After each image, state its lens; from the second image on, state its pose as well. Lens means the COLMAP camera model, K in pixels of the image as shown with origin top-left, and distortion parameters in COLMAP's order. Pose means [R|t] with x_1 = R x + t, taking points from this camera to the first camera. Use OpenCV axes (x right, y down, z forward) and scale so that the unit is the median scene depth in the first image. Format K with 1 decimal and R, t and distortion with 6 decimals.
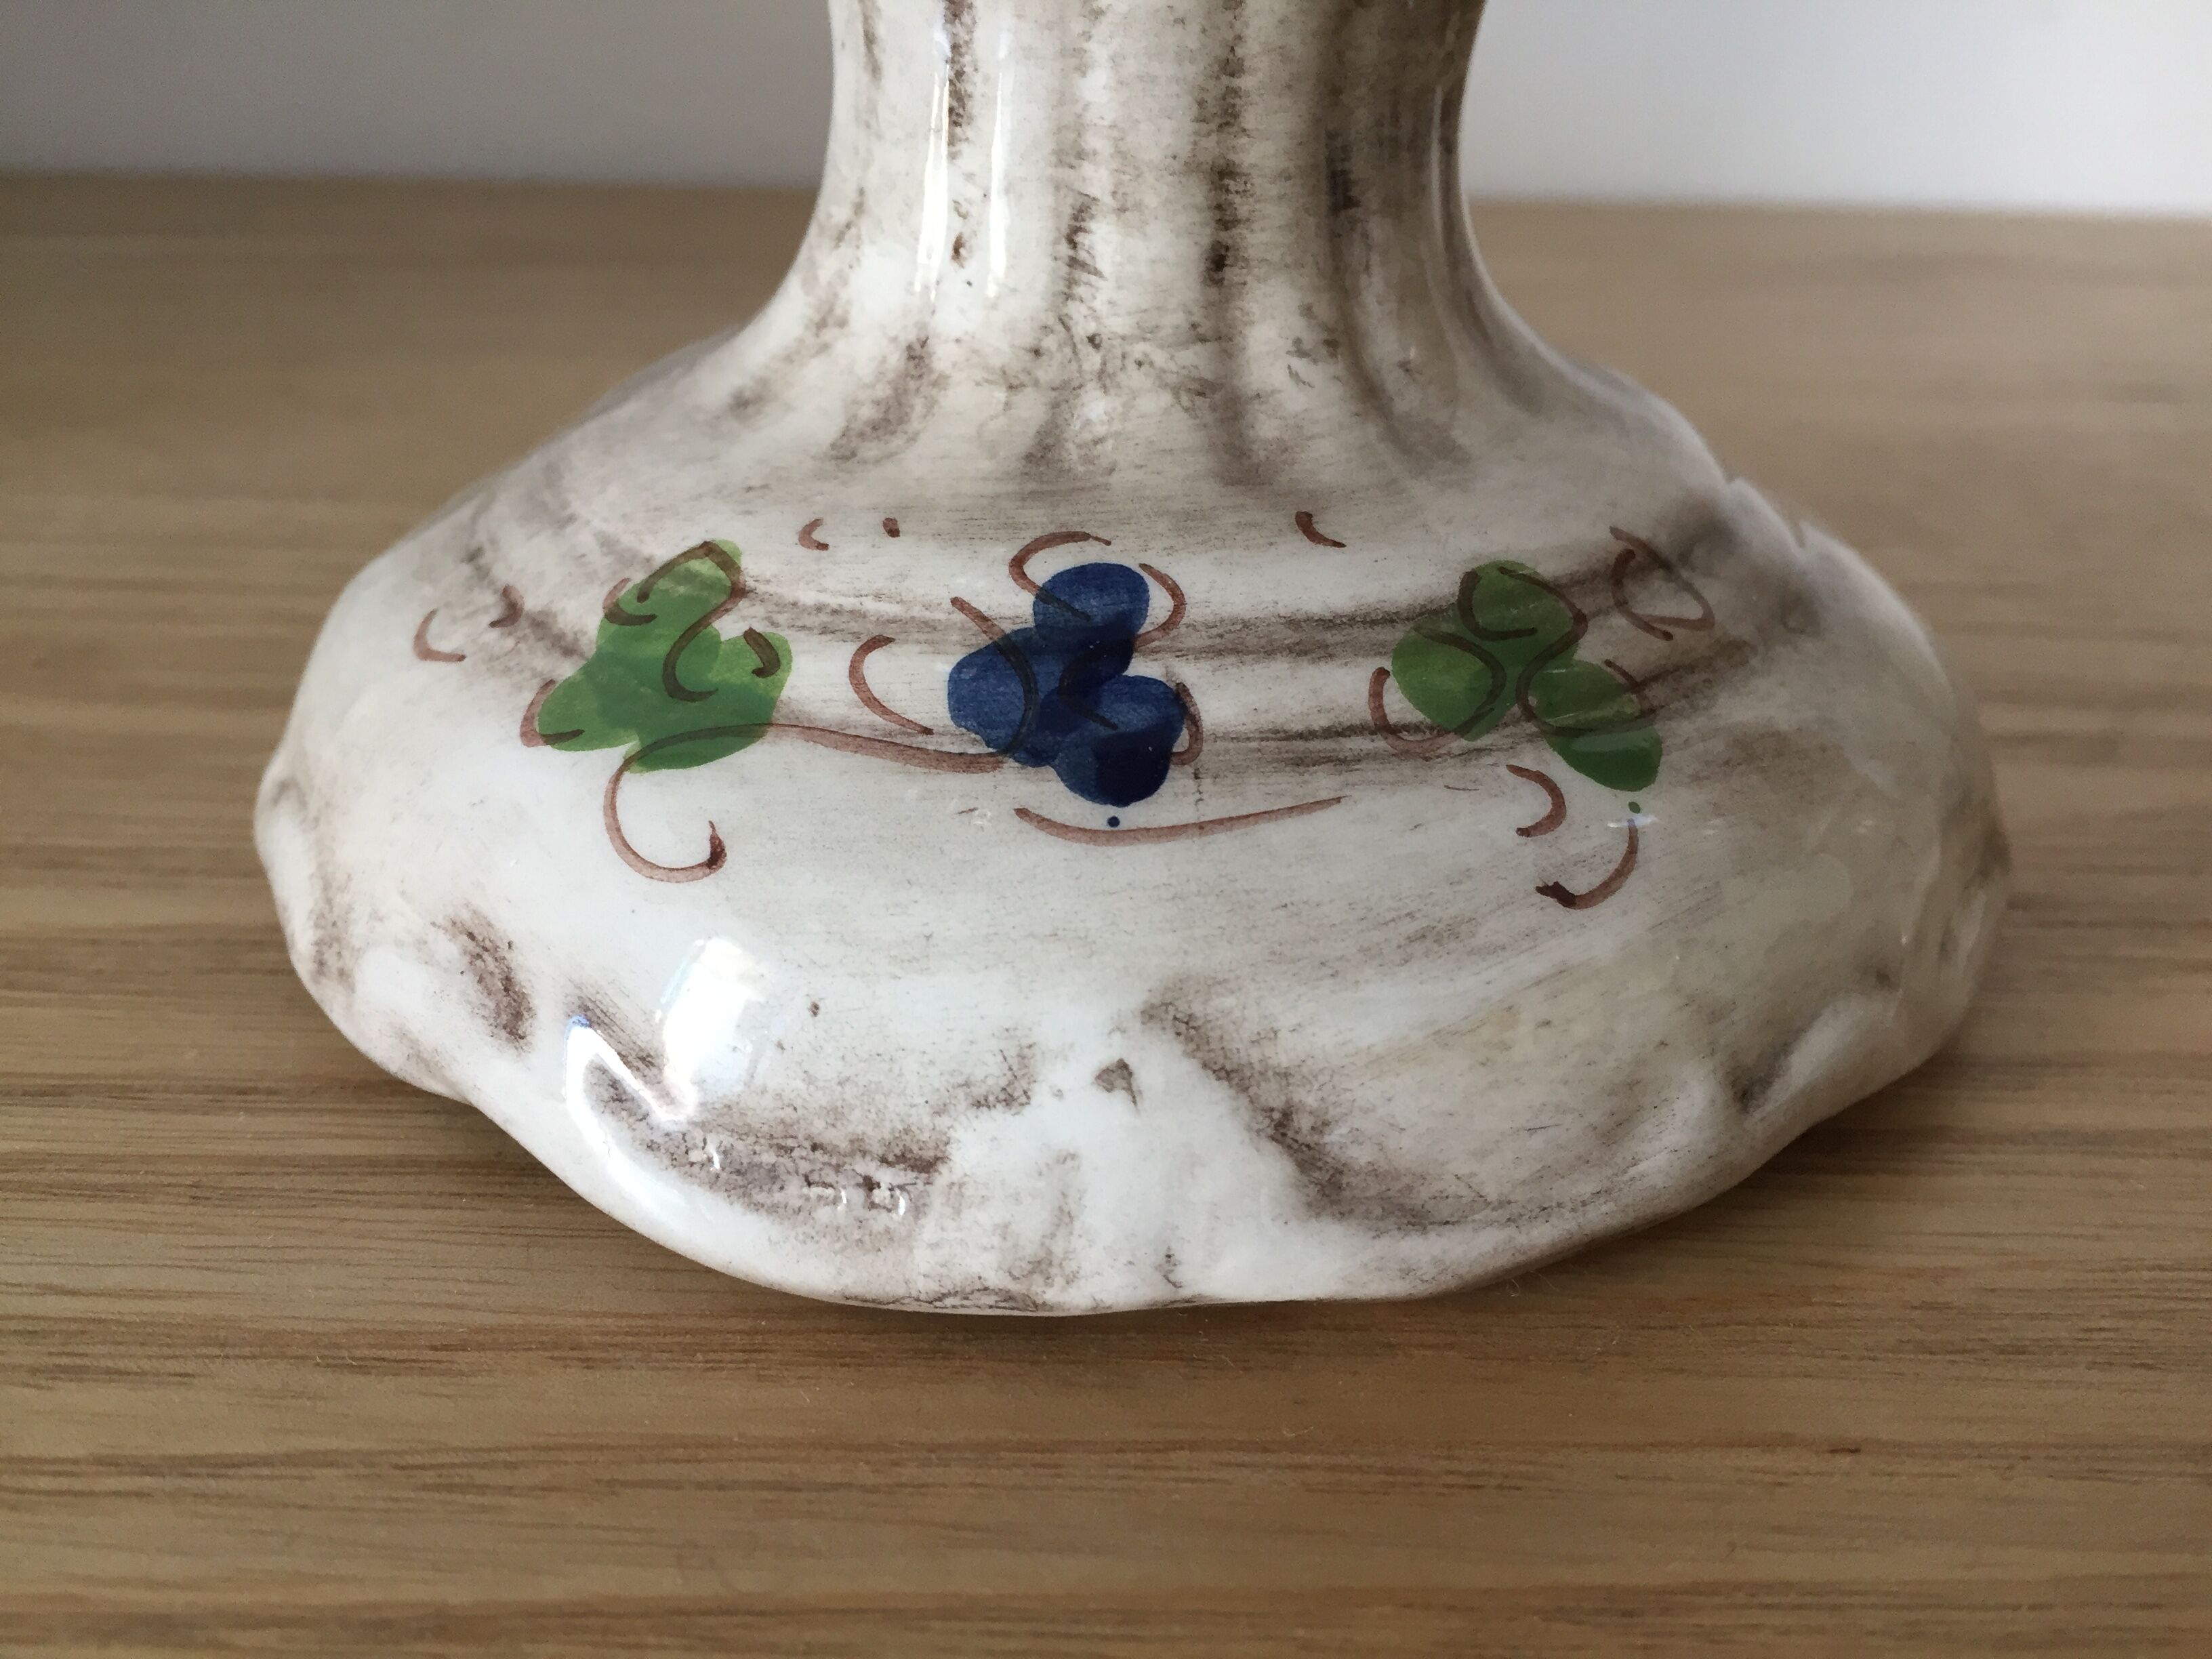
lens RADIAL K [[1984.6, 0, 1106.0], [0, 1984.6, 829.5], [0, 0, 1]] dist [0.005915, -0.002784]
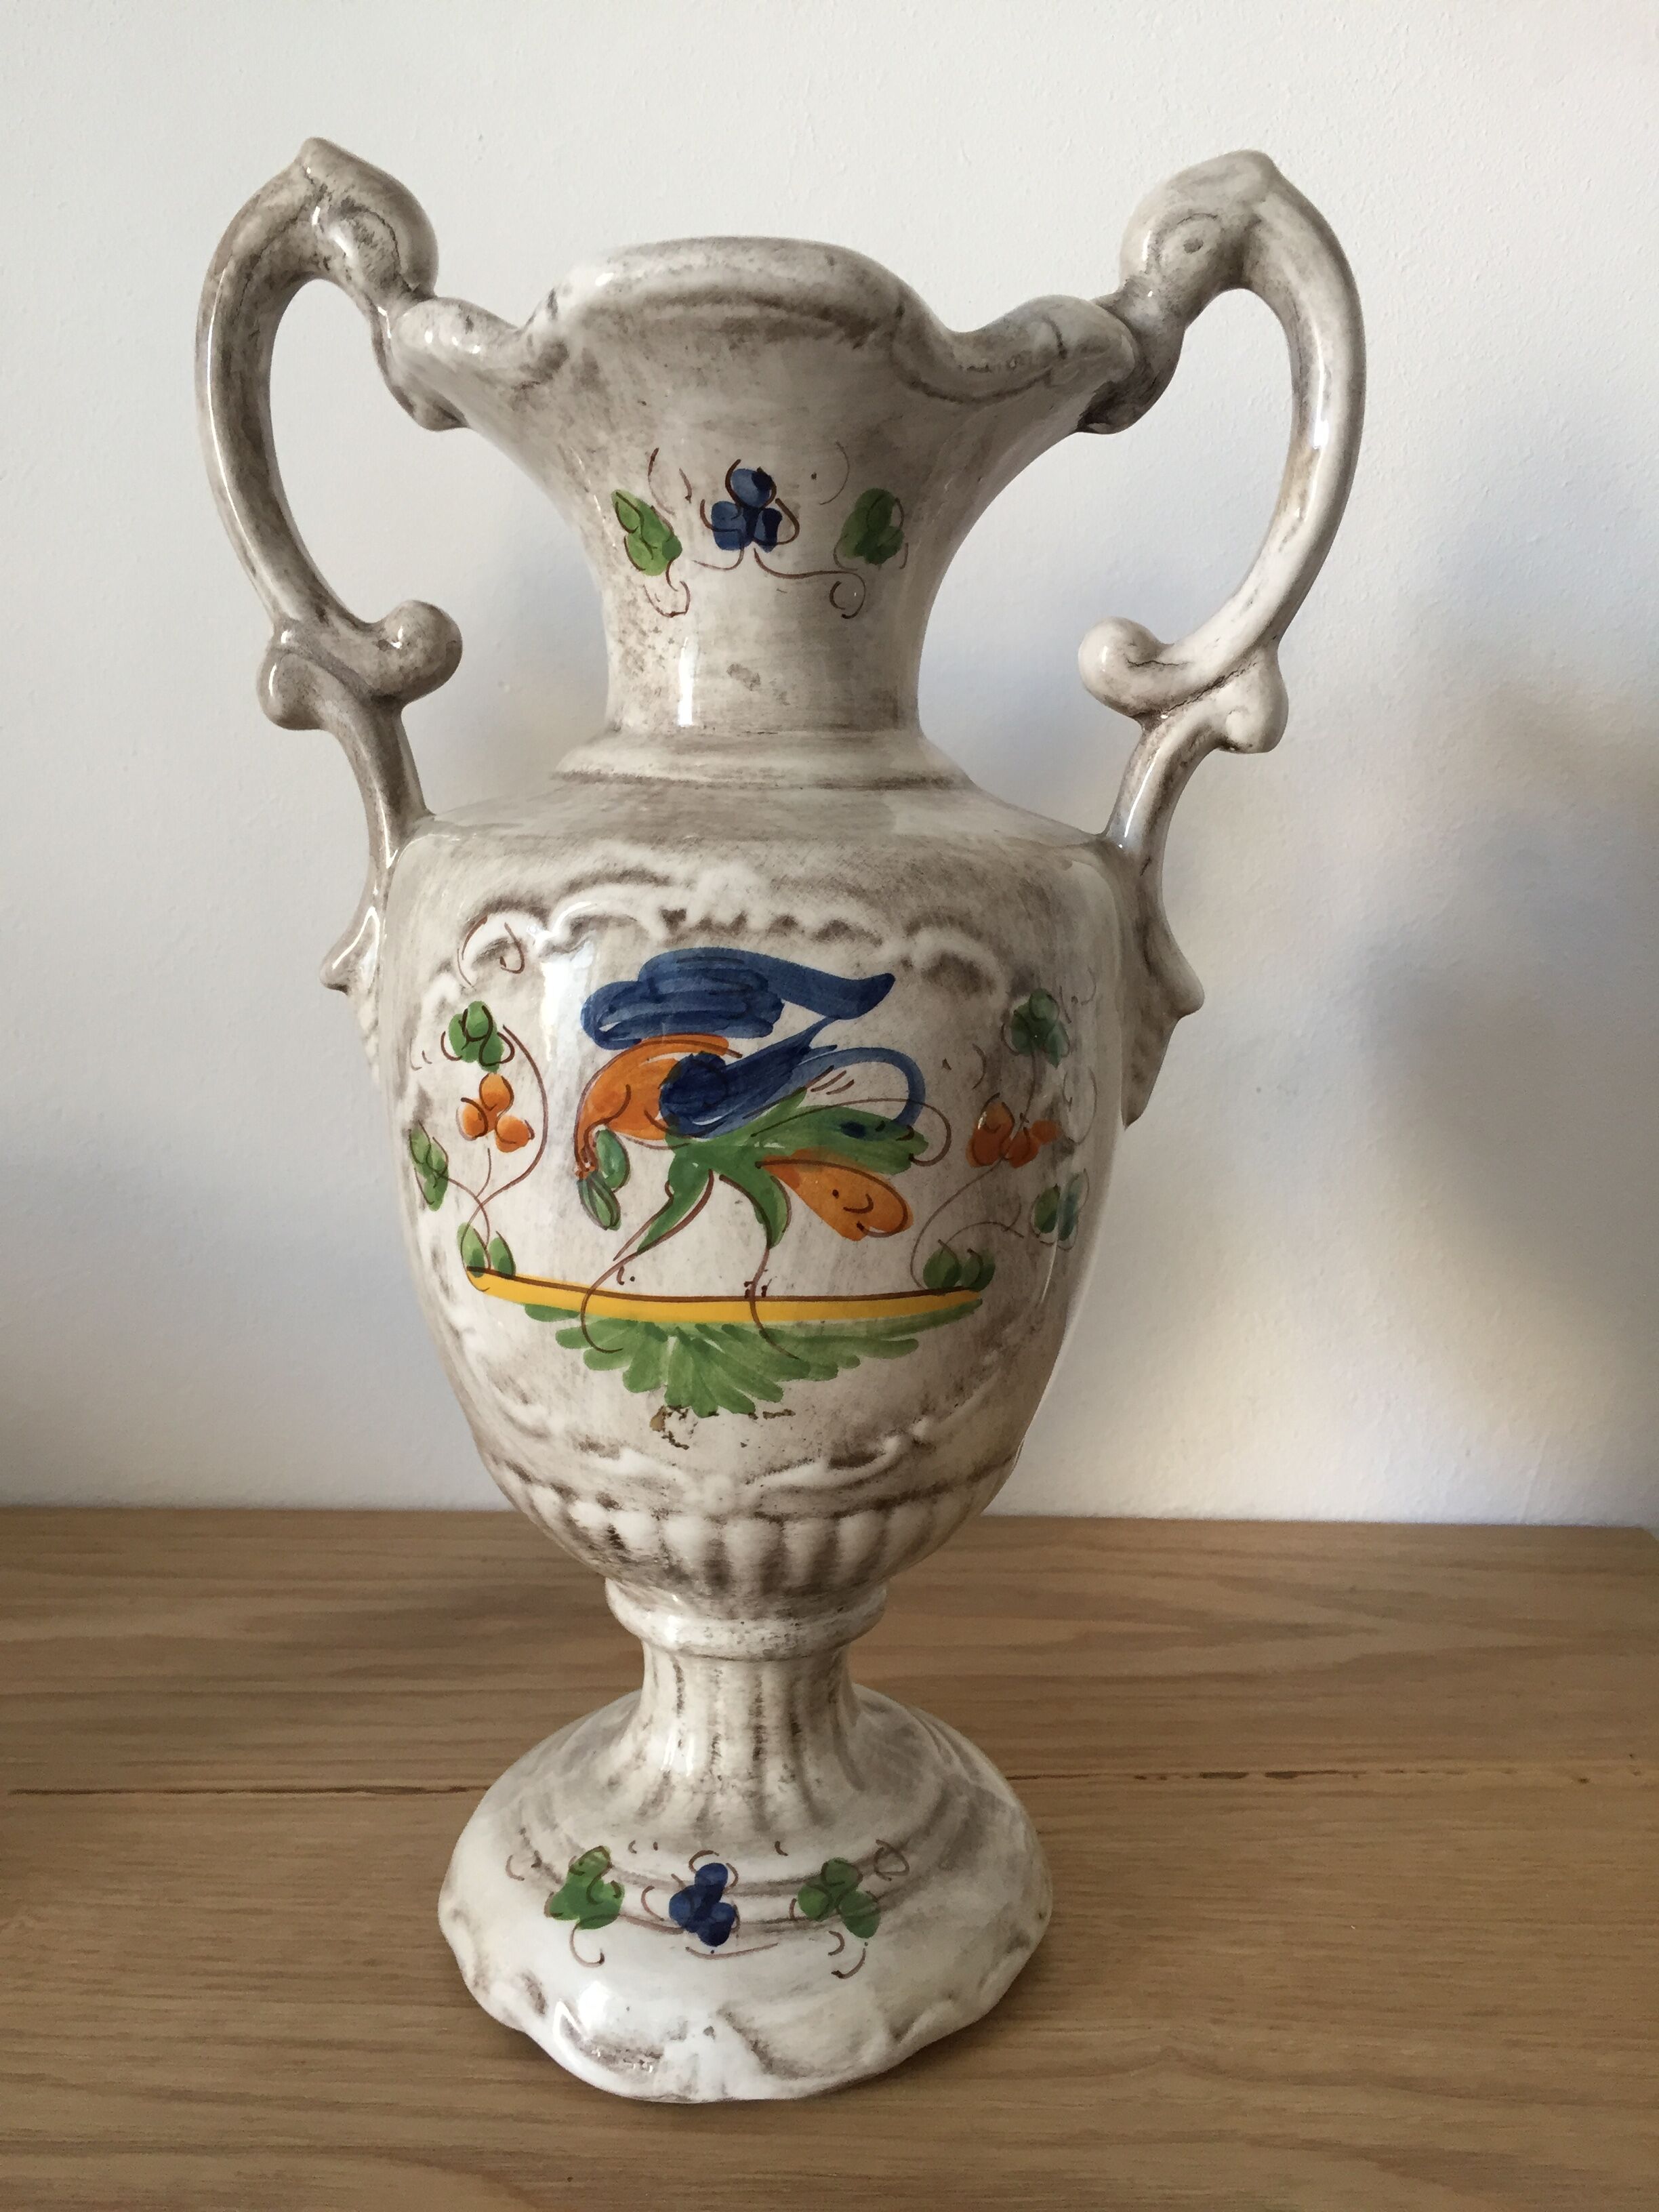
lens RADIAL K [[1911.3, 0, 829.5], [0, 1911.3, 1106.0], [0, 0, 1]] dist [0.016078, -0.001454]
pose [[0.999009, -0.007112, -0.043932, 0.345078], [-0.004881, 0.963682, -0.267007, -0.504582], [0.044235, 0.266957, 0.962693, -2.499458]]
